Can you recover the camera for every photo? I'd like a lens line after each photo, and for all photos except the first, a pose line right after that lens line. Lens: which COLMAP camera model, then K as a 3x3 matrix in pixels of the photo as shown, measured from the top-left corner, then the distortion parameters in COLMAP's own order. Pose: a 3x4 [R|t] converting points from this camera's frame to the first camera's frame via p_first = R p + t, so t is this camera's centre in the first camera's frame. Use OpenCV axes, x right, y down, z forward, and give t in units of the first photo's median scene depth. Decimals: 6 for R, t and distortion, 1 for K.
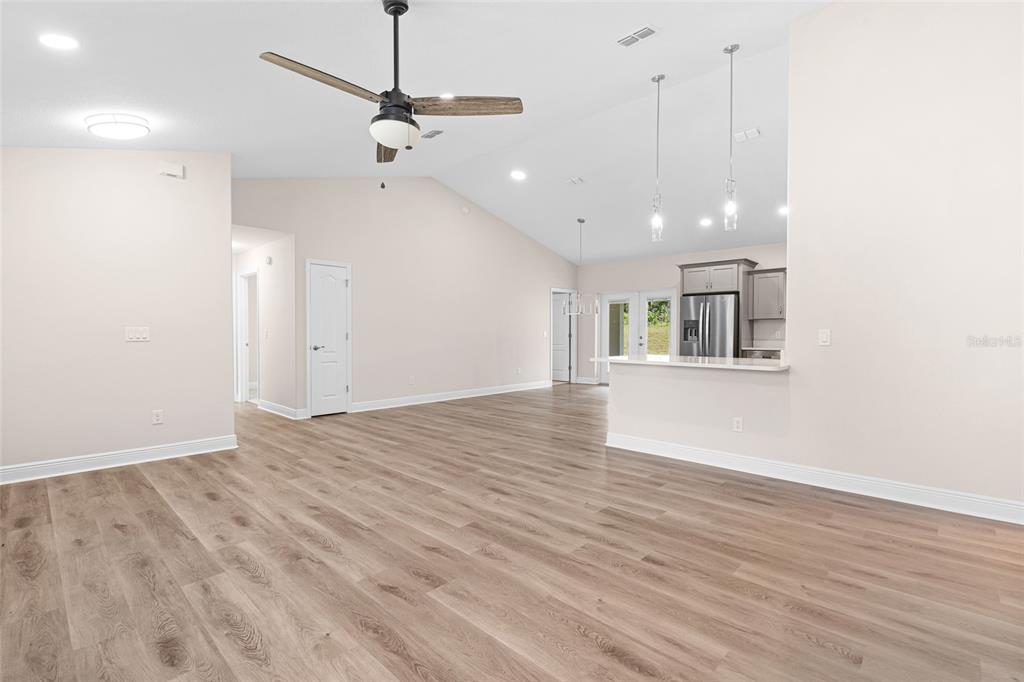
lens RADIAL K [[467.1, 0, 518.6], [0, 467.1, 340.9], [0, 0, 1]] dist [-0.010111, 0.002448]
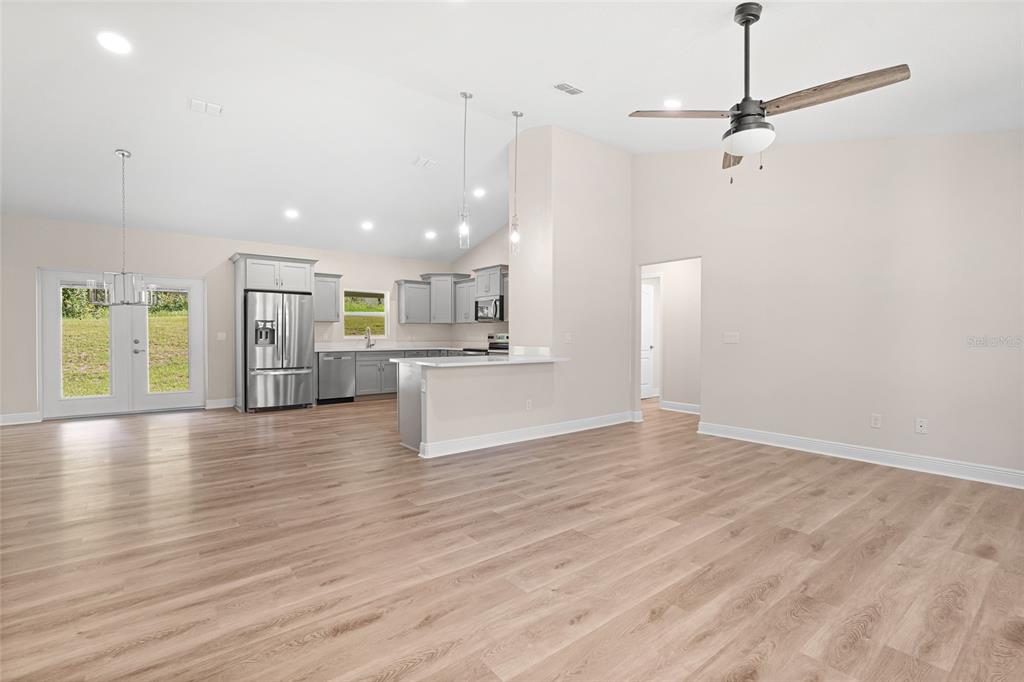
lens RADIAL K [[467.1, 0, 515.1], [0, 467.1, 334.2], [0, 0, 1]] dist [-0.010111, 0.002448]
pose [[0.146888, 0.001217, 0.989152, -1.098923], [0.017114, 0.999846, -0.003771, -0.020350], [-0.989005, 0.017482, 0.146845, 1.100286]]
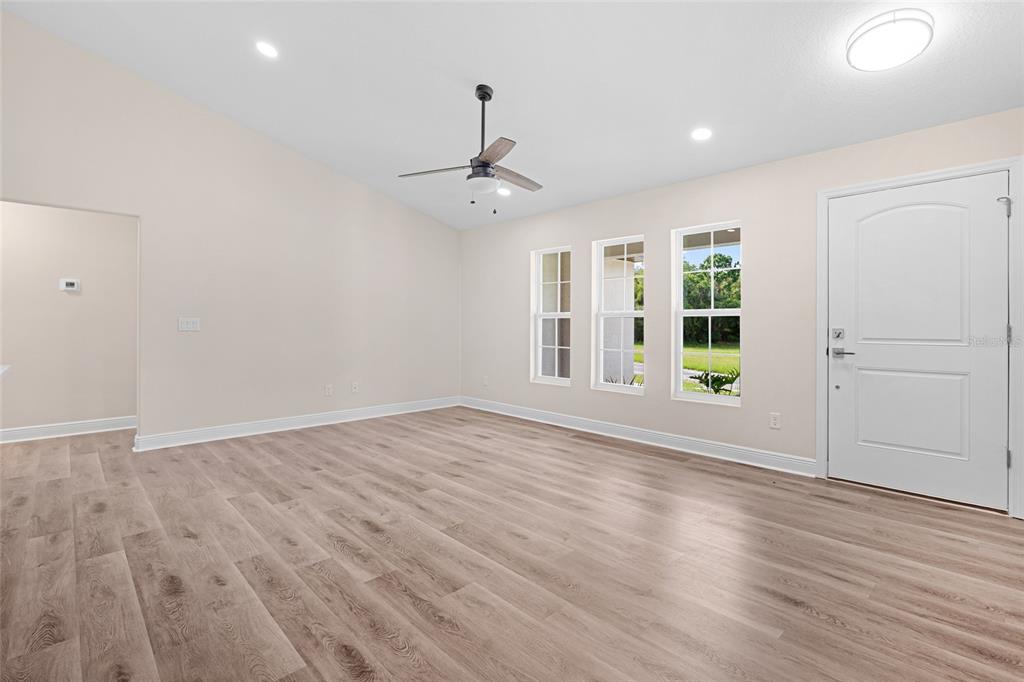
lens RADIAL K [[467.1, 0, 515.4], [0, 467.1, 321.1], [0, 0, 1]] dist [-0.010111, 0.002448]
pose [[-0.998531, -0.005013, 0.053959, -0.358256], [-0.004423, 0.999929, 0.011049, -0.032467], [-0.054011, 0.010794, -0.998482, 1.969758]]
